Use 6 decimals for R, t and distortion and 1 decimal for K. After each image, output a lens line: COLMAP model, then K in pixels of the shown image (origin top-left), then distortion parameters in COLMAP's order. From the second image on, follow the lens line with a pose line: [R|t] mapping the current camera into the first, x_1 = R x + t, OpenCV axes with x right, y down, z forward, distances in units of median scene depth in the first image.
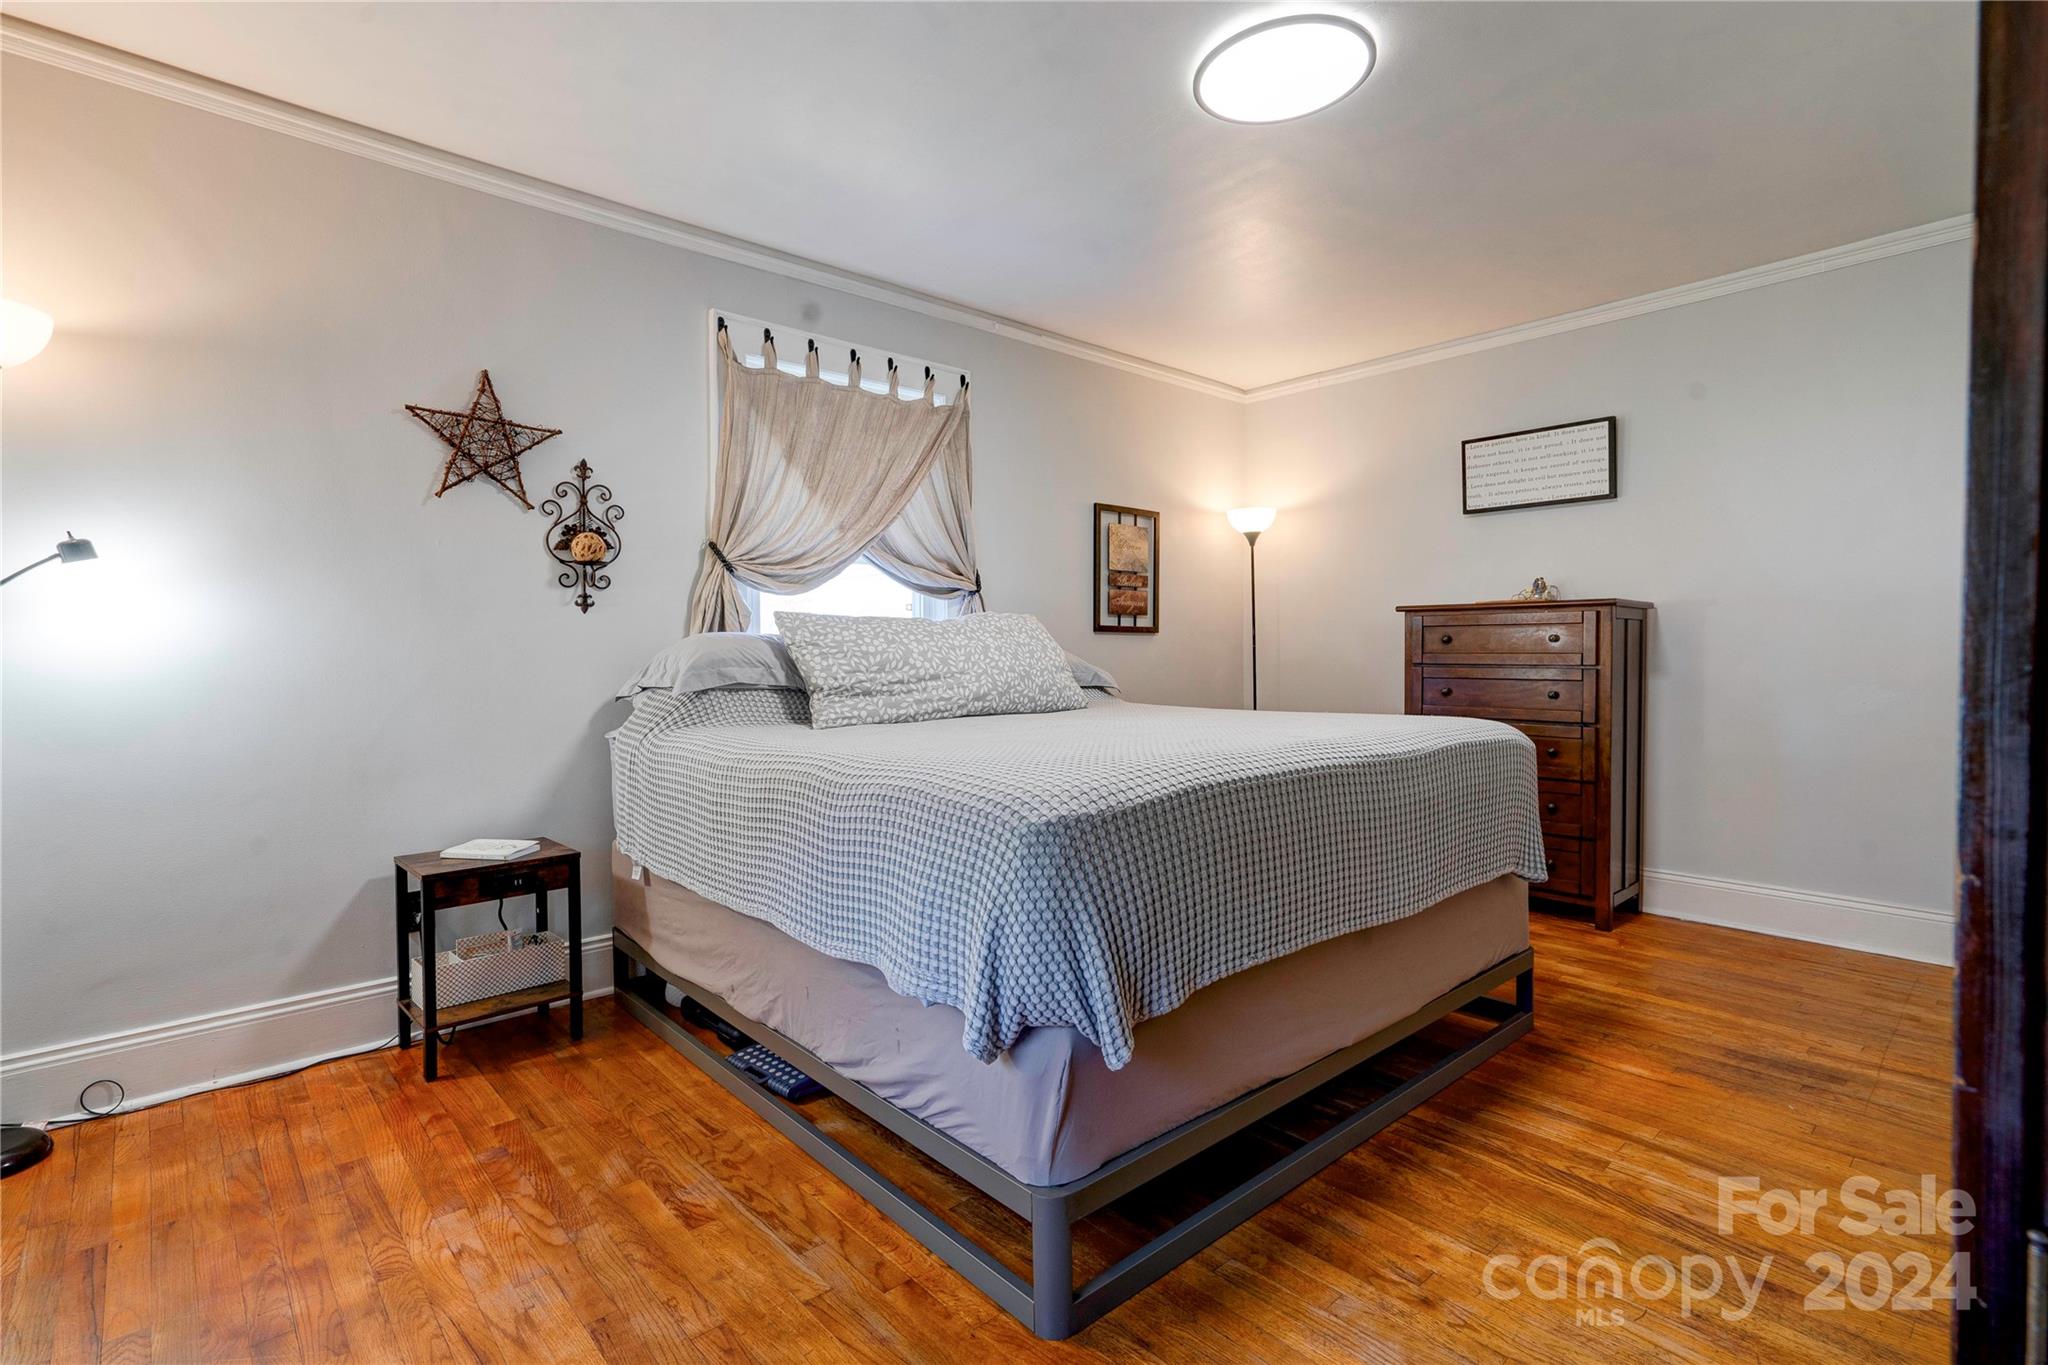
lens RADIAL K [[961.0, 0, 1012.9], [0, 961.0, 676.8], [0, 0, 1]] dist [0.003014, 0.000632]
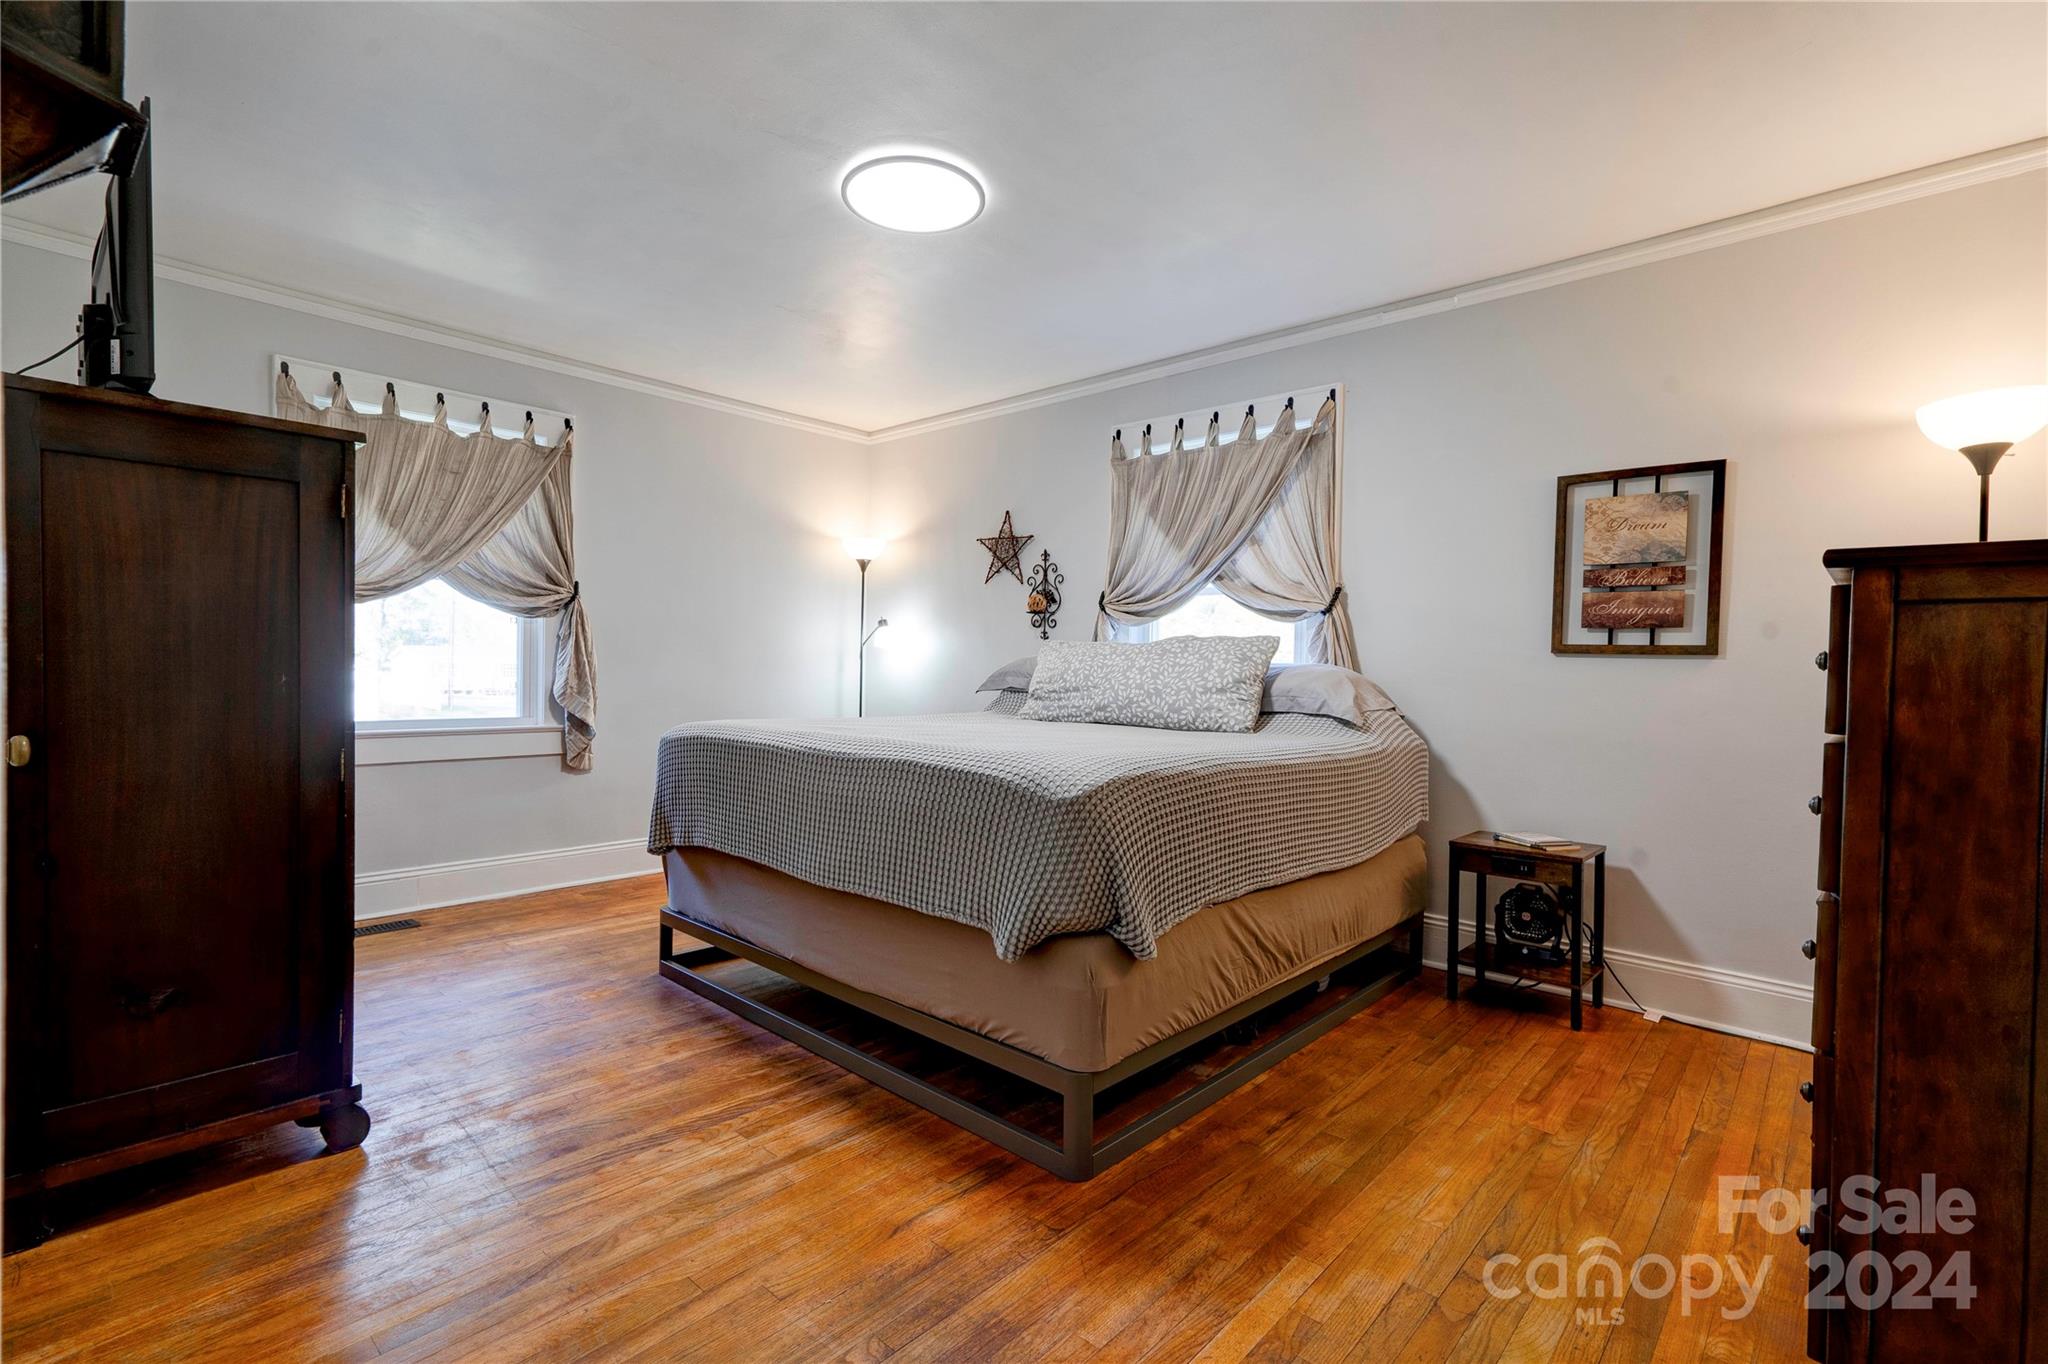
lens RADIAL K [[942.3, 0, 1007.8], [0, 942.3, 678.3], [0, 0, 1]] dist [-0.001452, 0.009272]
pose [[0.094630, 0.022486, -0.995258, 1.158267], [-0.048109, 0.998680, 0.017989, -0.032111], [0.994349, 0.046178, 0.095587, 0.798473]]
